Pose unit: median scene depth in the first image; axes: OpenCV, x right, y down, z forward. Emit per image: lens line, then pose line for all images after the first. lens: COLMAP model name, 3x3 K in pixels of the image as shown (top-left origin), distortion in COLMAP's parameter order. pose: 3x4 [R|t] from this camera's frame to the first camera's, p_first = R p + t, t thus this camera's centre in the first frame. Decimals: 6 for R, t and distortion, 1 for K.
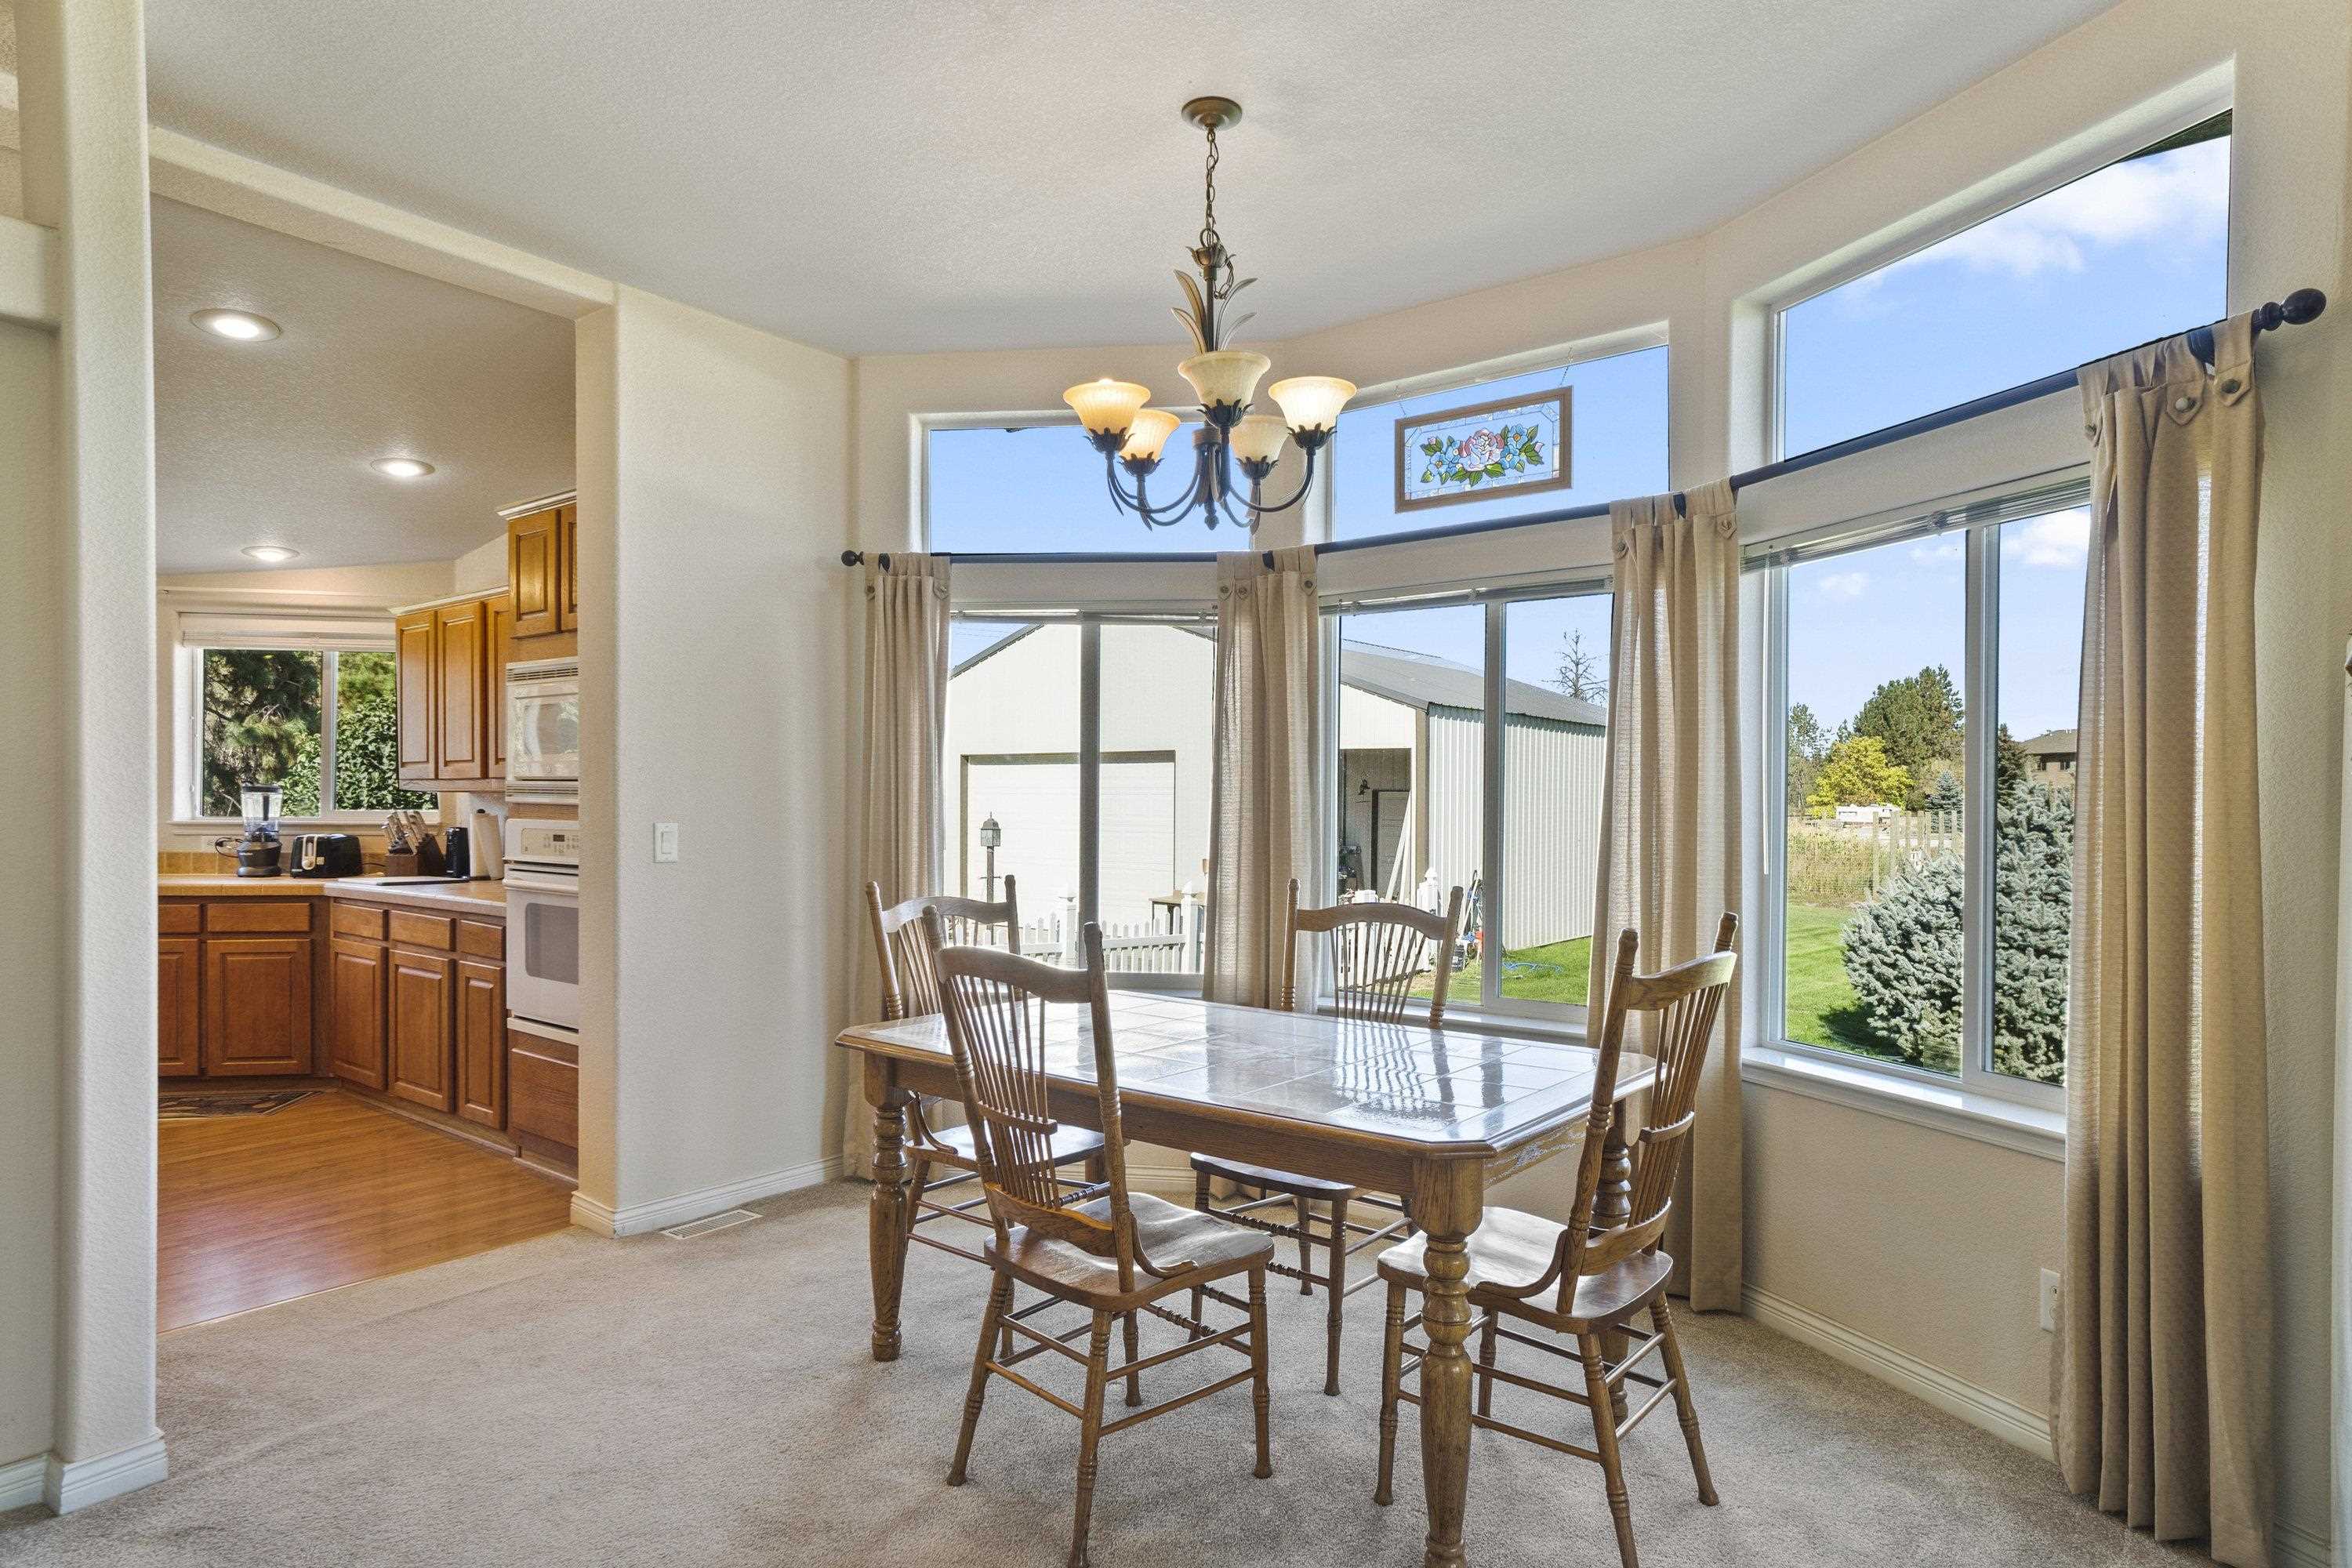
lens RADIAL K [[1305.8, 0, 1178.6], [0, 1305.8, 801.4], [0, 0, 1]] dist [0.000998, 0.001465]
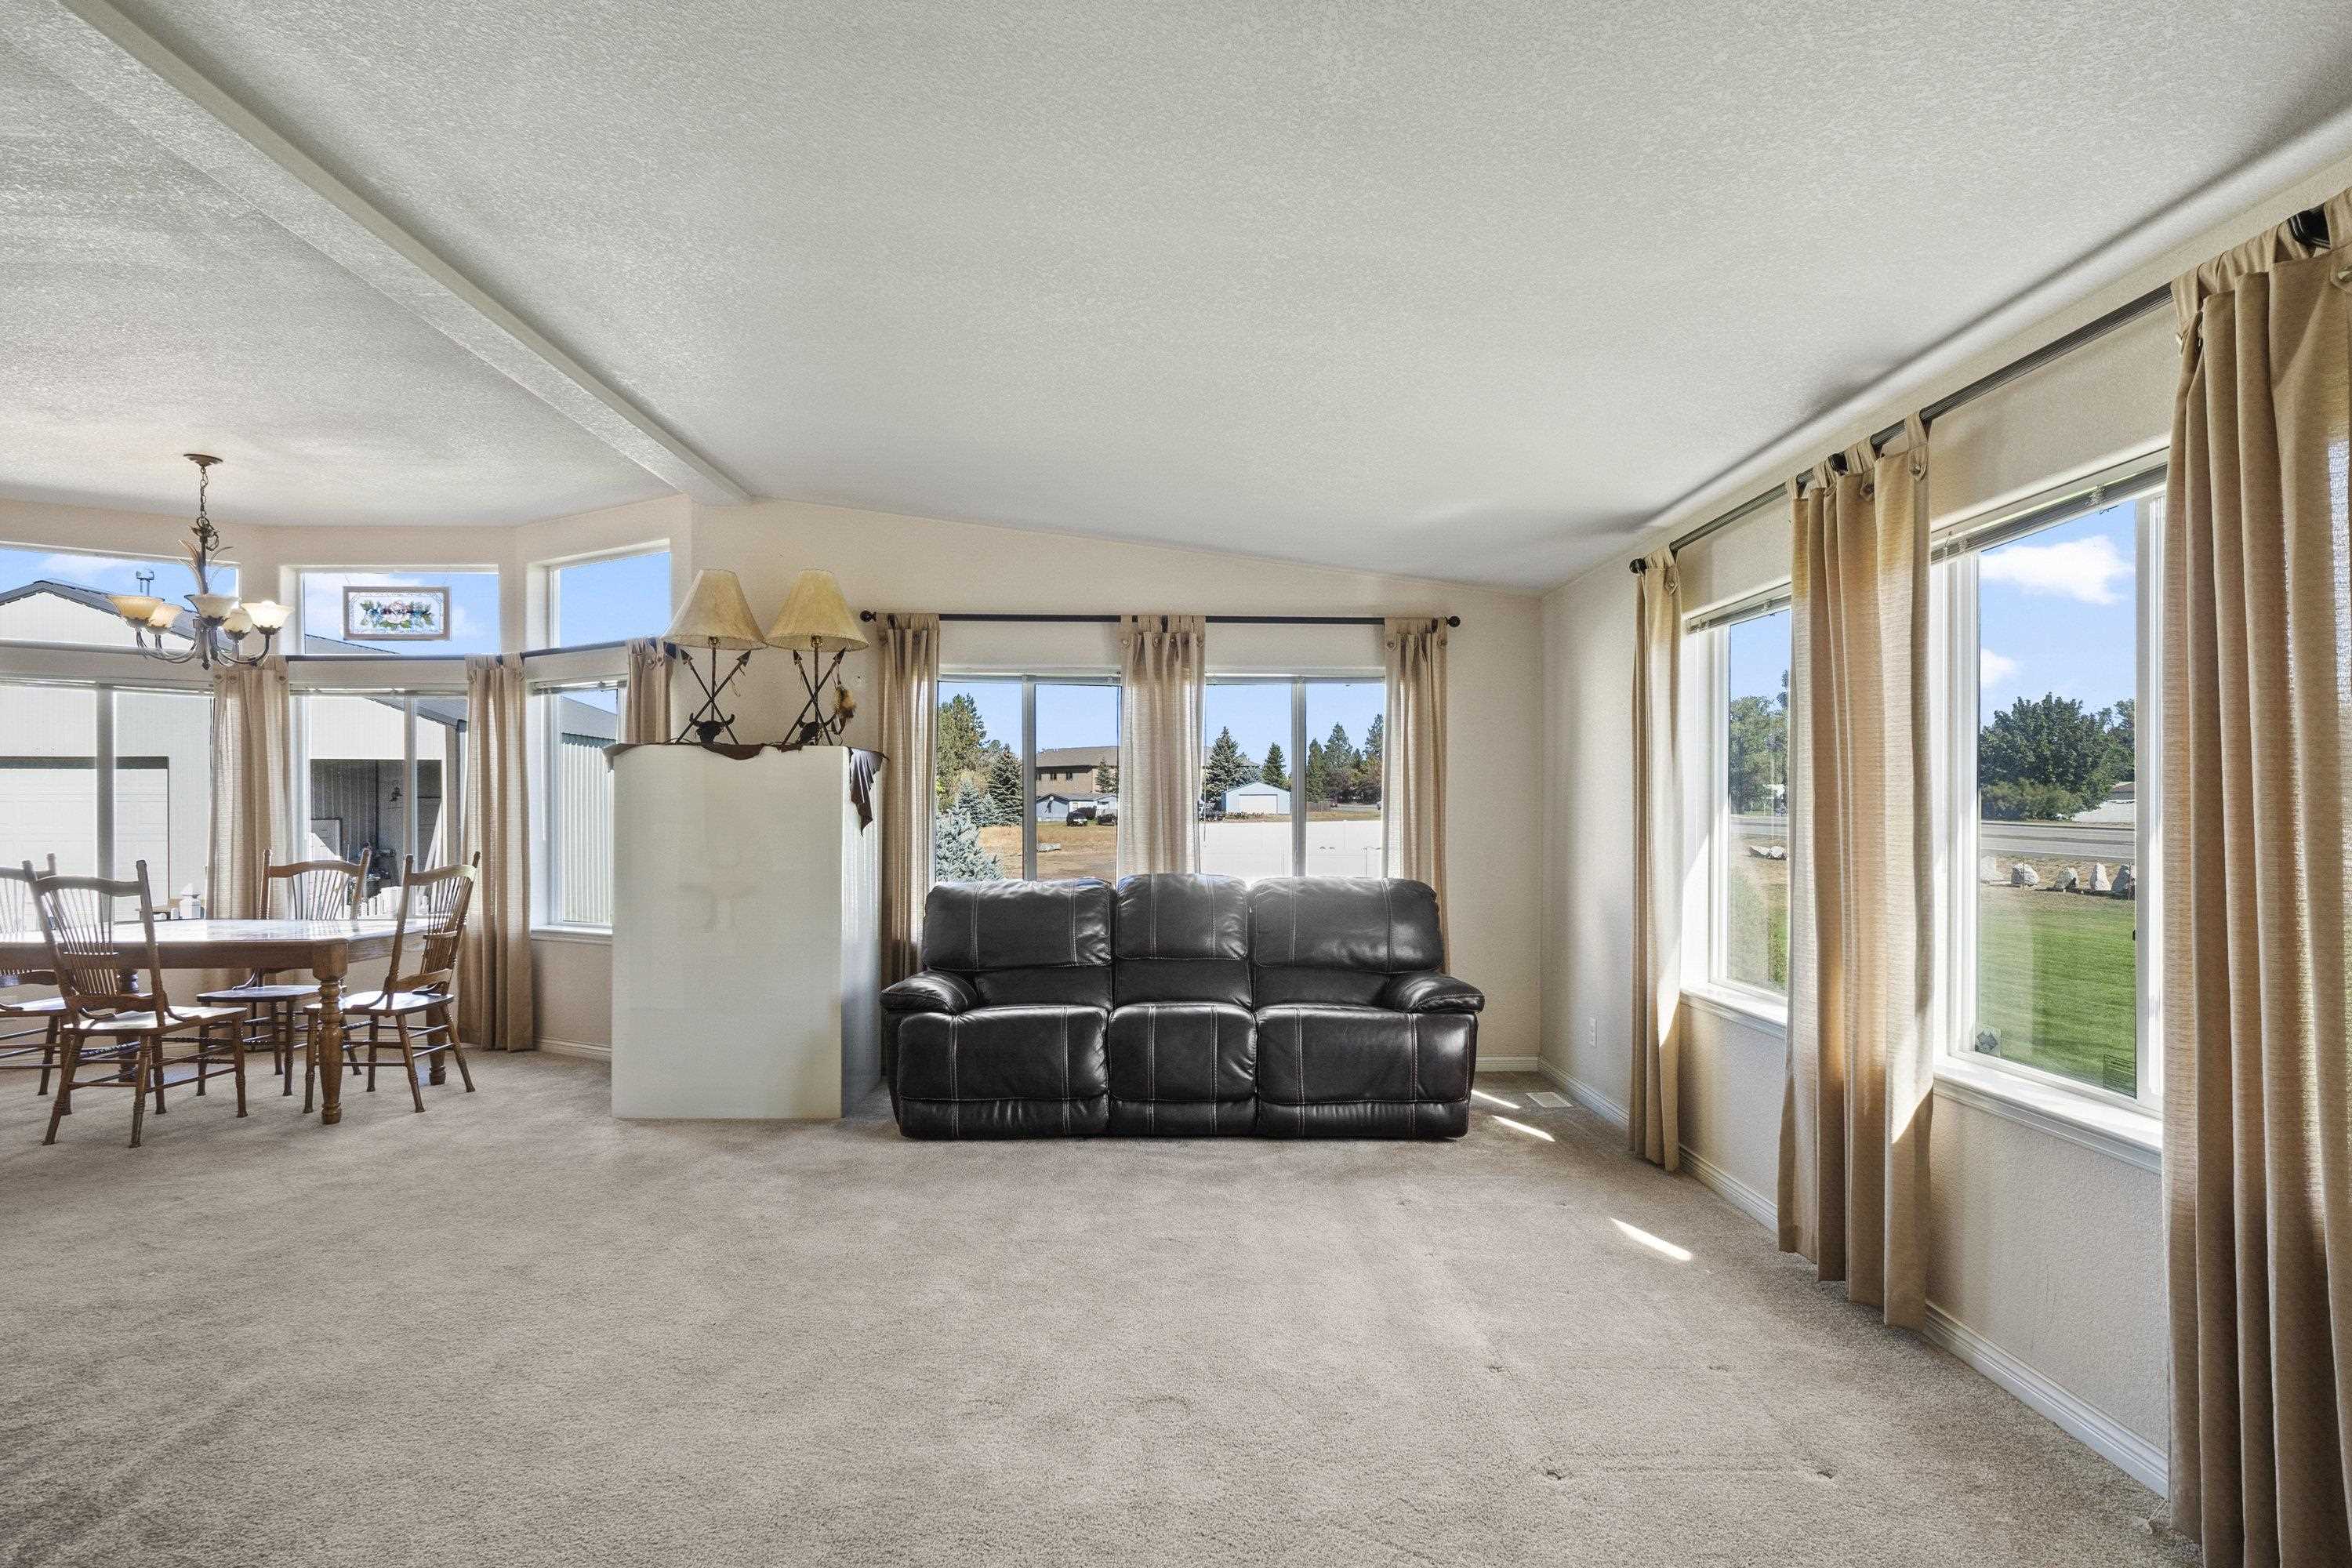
lens RADIAL K [[1242.5, 0, 1190.2], [0, 1242.5, 817.4], [0, 0, 1]] dist [0.000509, -0.000051]
pose [[0.771941, -0.011964, 0.635581, -0.016119], [0.006094, 0.999916, 0.011422, 0.001280], [-0.635664, -0.004944, 0.771950, -0.942758]]
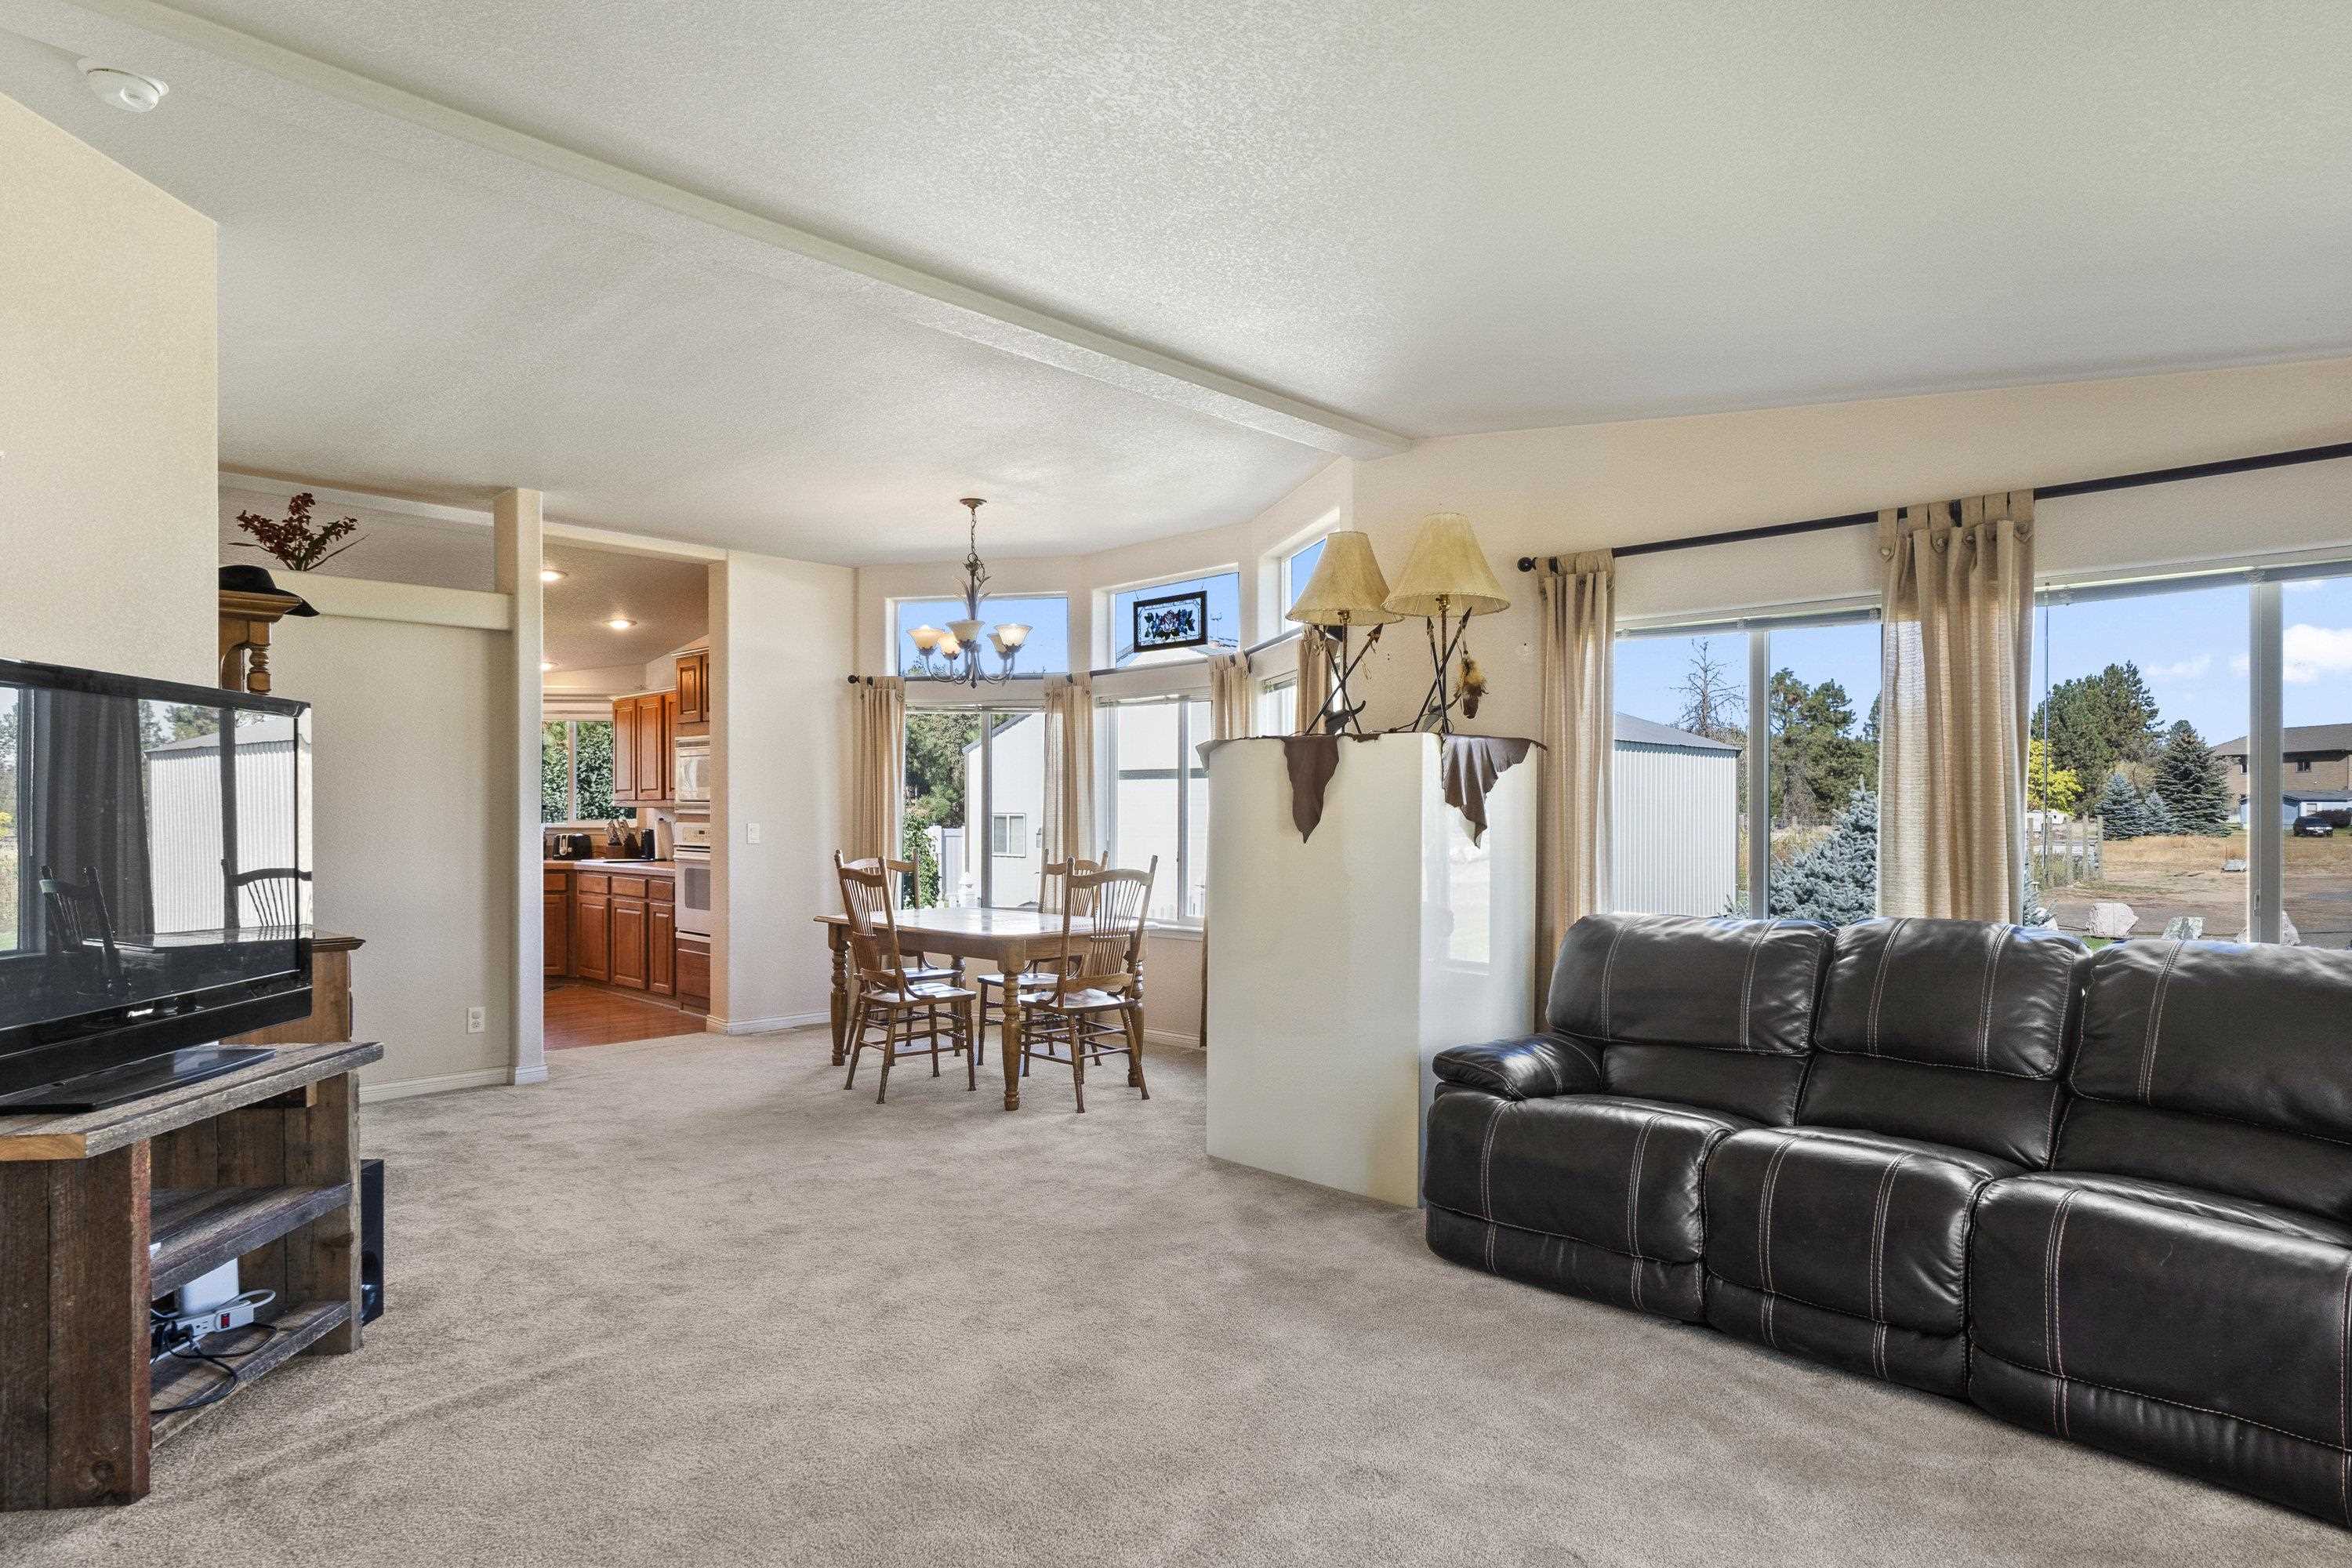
lens RADIAL K [[1339.7, 0, 1176.0], [0, 1339.7, 784.0], [0, 0, 1]] dist [-0.021755, 0.037750]
pose [[0.992930, -0.008597, -0.118392, 0.430588], [0.006072, 0.999747, -0.021672, 0.004708], [0.118549, 0.020799, 0.992730, -0.827411]]
